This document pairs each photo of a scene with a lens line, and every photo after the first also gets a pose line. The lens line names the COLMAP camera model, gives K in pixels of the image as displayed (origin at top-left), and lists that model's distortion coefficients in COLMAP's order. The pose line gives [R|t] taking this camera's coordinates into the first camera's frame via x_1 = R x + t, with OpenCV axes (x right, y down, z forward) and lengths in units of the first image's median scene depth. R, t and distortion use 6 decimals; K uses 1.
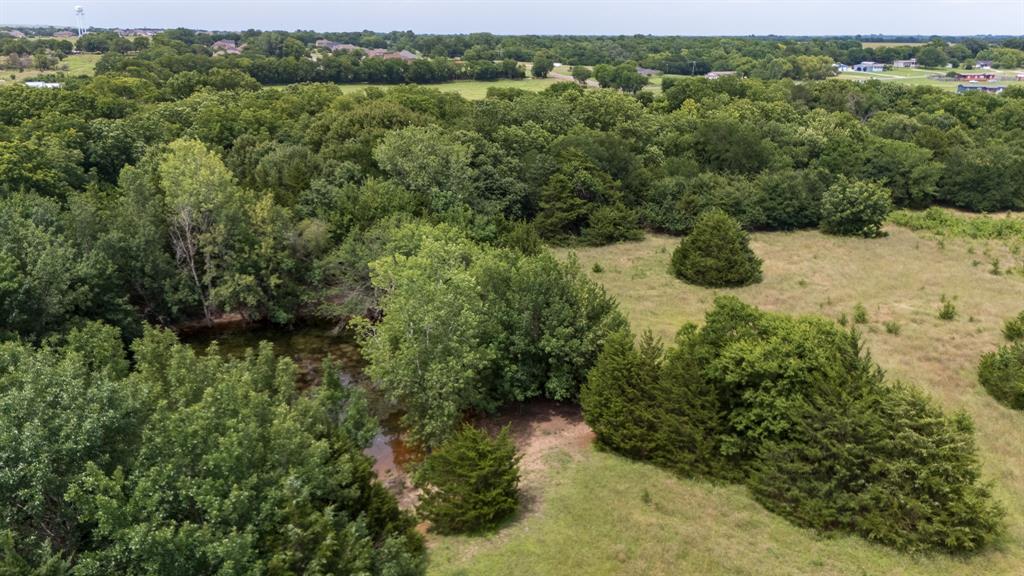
lens RADIAL K [[747.6, 0, 512.0], [0, 747.6, 288.0], [0, 0, 1]] dist [0.080801, -0.094022]
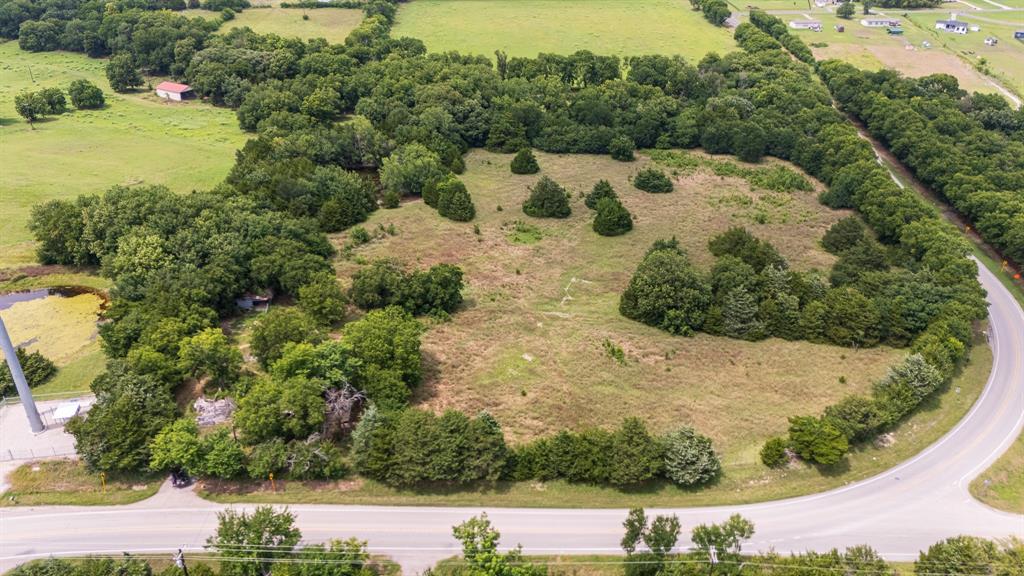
lens RADIAL K [[747.6, 0, 512.0], [0, 747.6, 288.0], [0, 0, 1]] dist [0.080801, -0.094022]
pose [[0.947716, 0.161011, -0.275519, 1.405717], [-0.107062, 0.973766, 0.200794, -0.188787], [0.300621, -0.160798, 0.940091, -2.345547]]
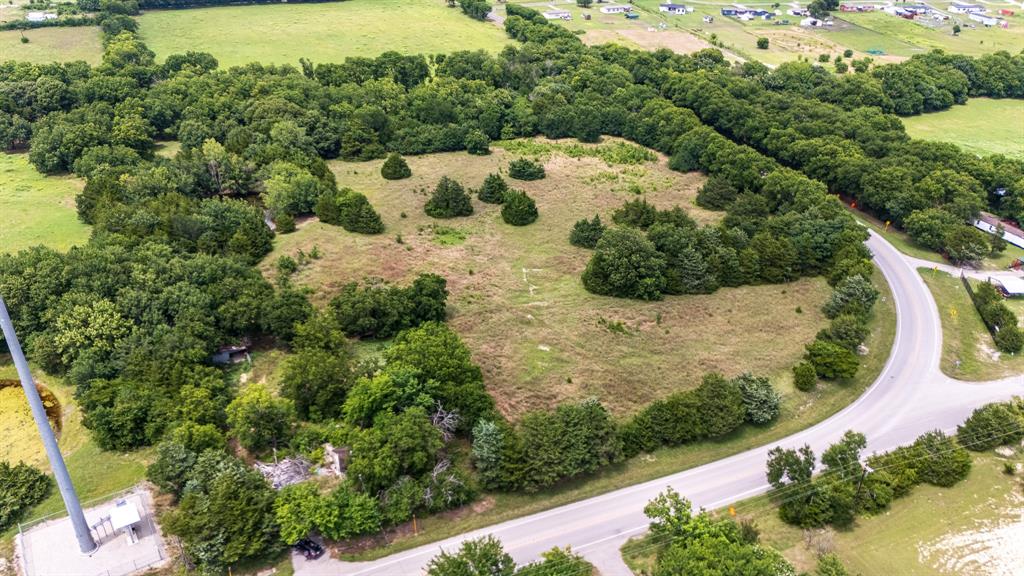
lens RADIAL K [[747.6, 0, 512.0], [0, 747.6, 288.0], [0, 0, 1]] dist [0.080801, -0.094022]
pose [[0.998161, -0.022516, 0.056288, 0.689985], [0.011817, 0.982926, 0.183620, -0.143340], [-0.059462, -0.182617, 0.981384, -2.446190]]
